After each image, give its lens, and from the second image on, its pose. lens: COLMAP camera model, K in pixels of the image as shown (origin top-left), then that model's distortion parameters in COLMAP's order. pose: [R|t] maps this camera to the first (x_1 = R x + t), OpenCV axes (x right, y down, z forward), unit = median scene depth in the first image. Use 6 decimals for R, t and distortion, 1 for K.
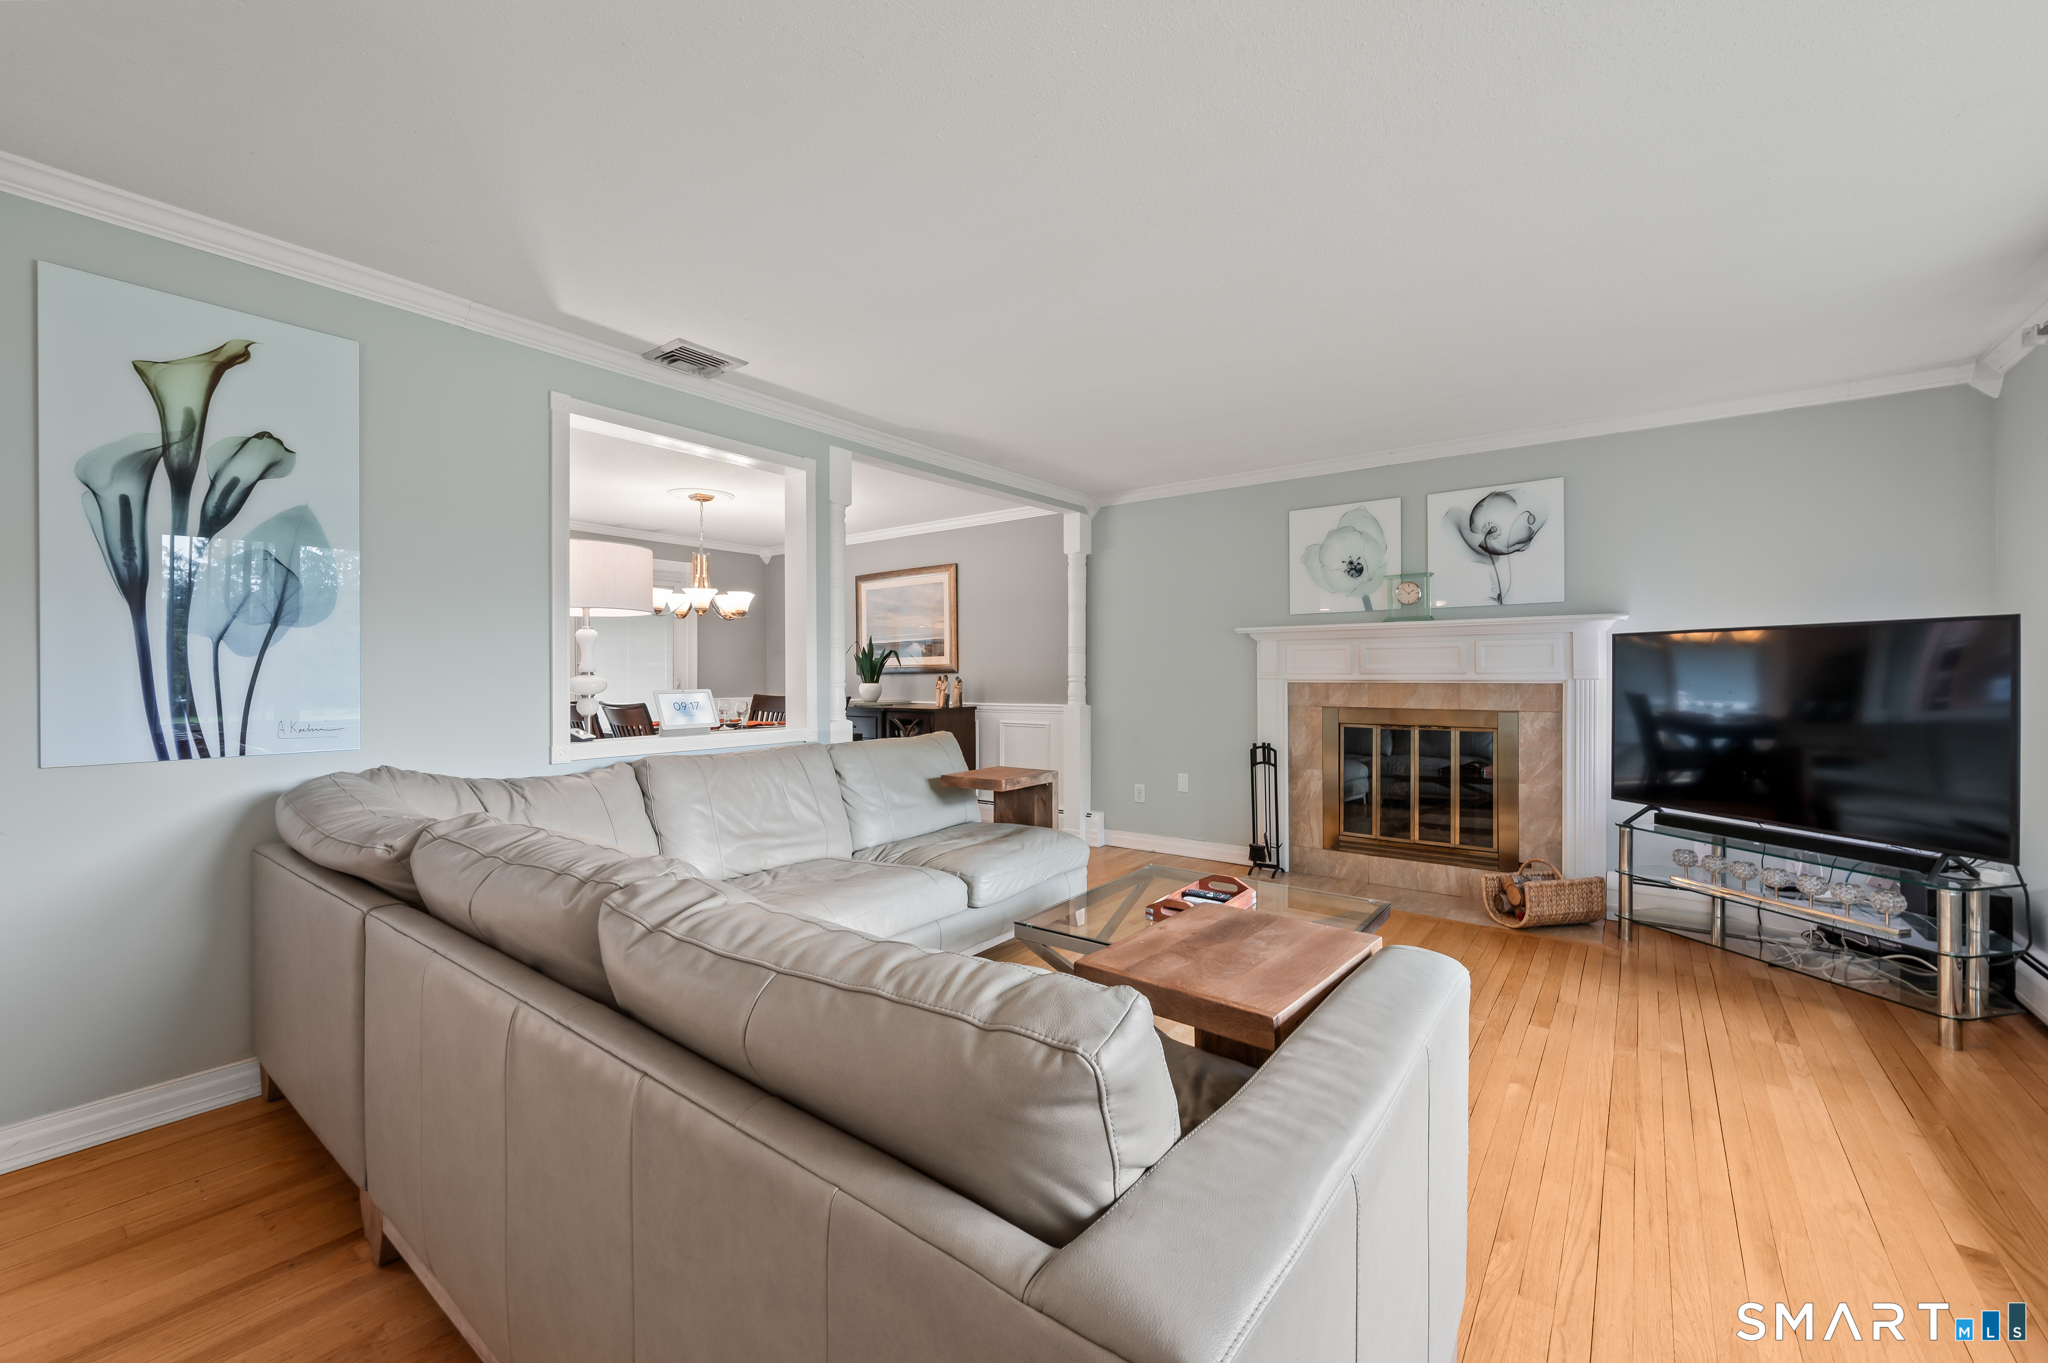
lens RADIAL K [[818.6, 0, 1037.1], [0, 818.6, 672.6], [0, 0, 1]] dist [-0.002038, -0.000100]
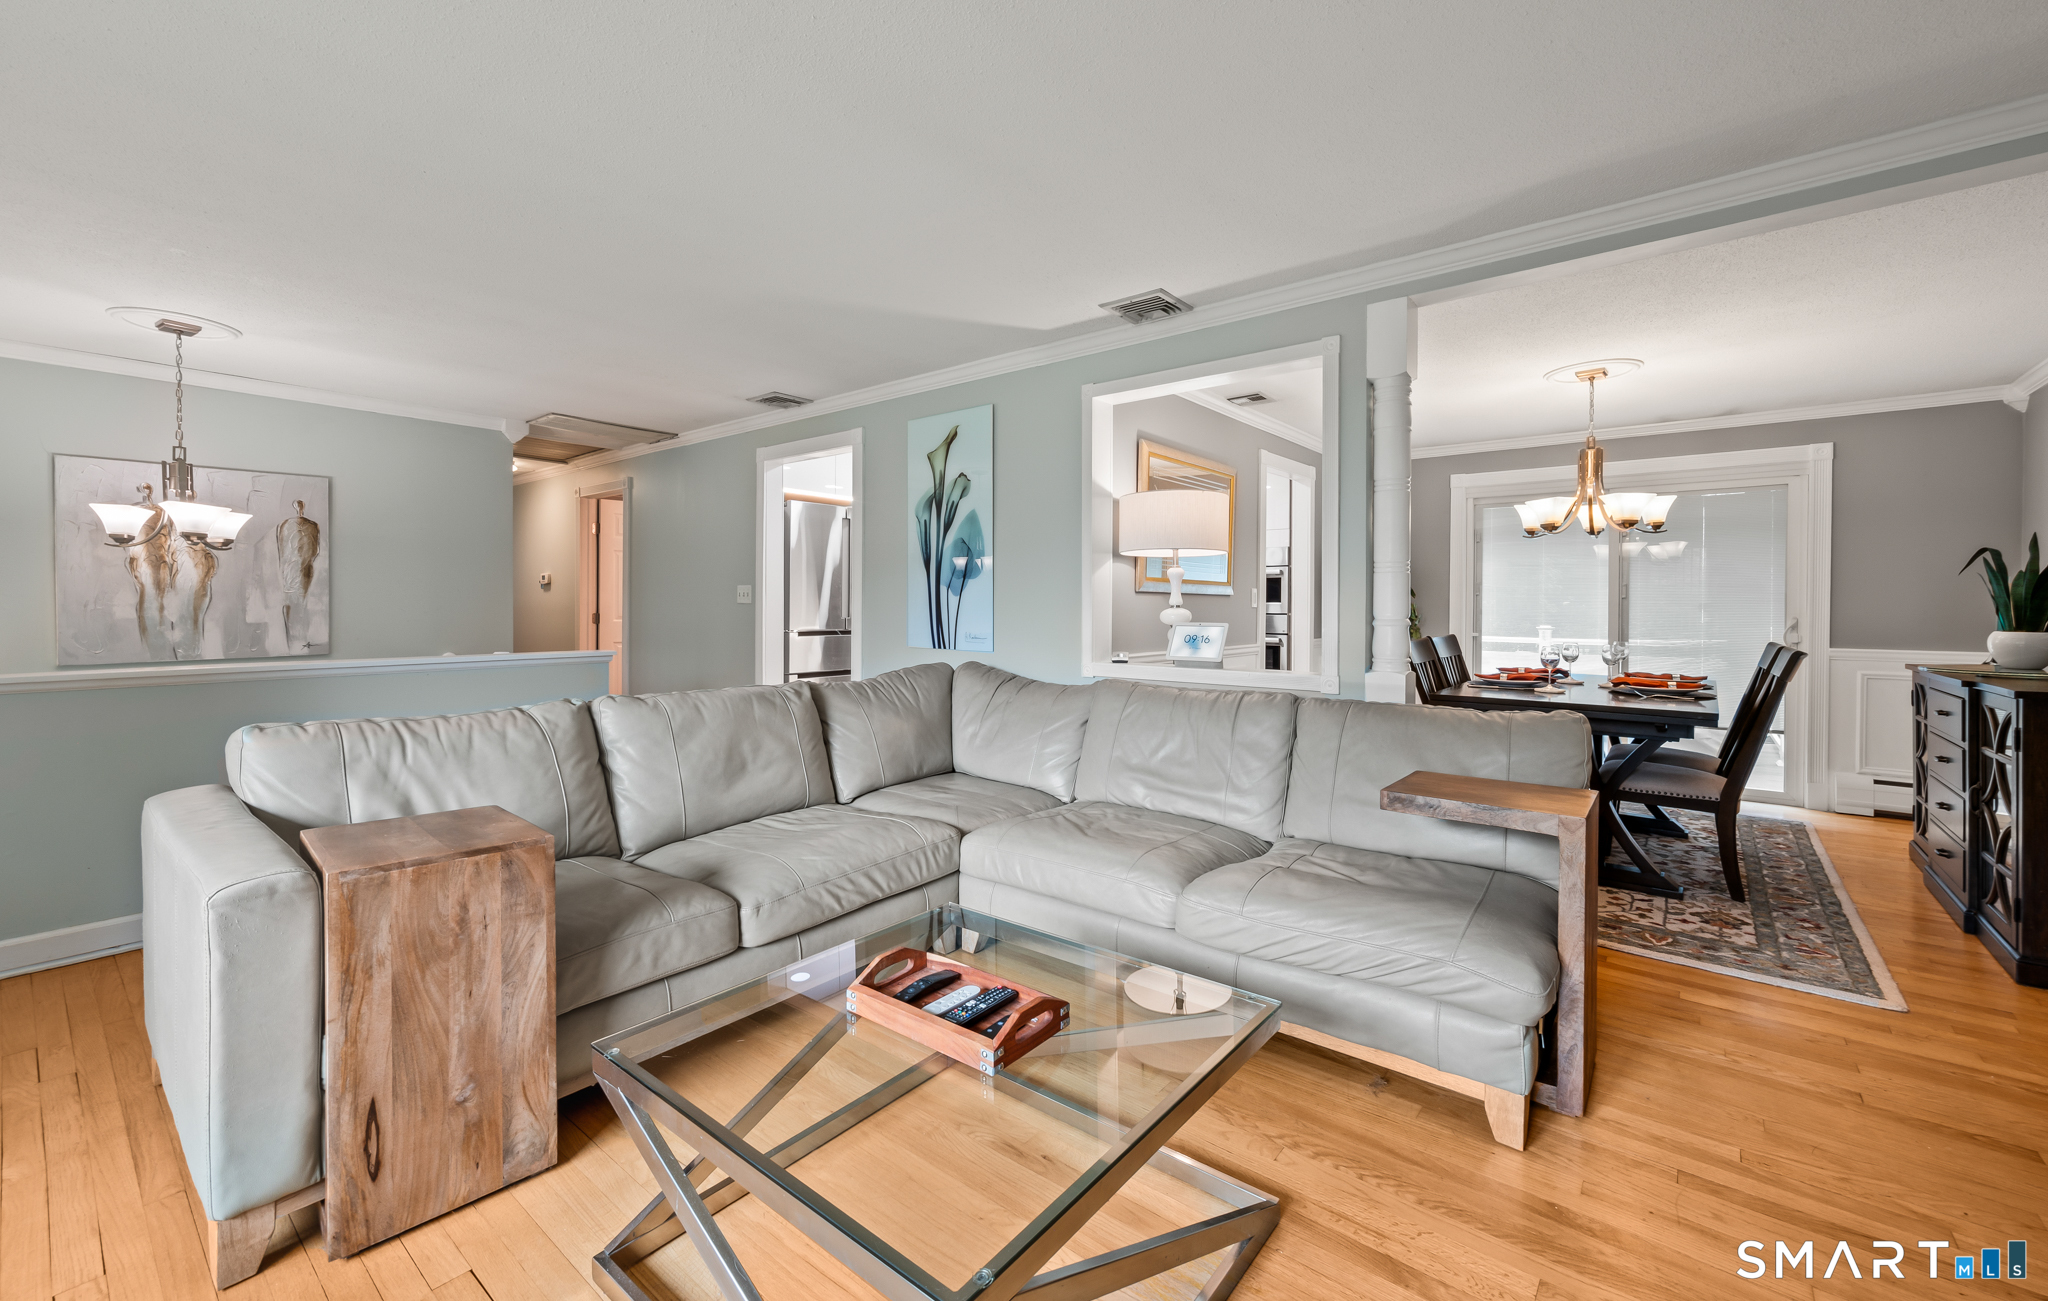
lens RADIAL K [[826.9, 0, 1050.9], [0, 826.9, 607.8], [0, 0, 1]] dist [0.001624, 0.000399]
pose [[-0.030559, 0.000608, -0.999533, 0.457439], [-0.002730, 0.999996, 0.000692, 0.001720], [0.999529, 0.002750, -0.030557, 0.646276]]
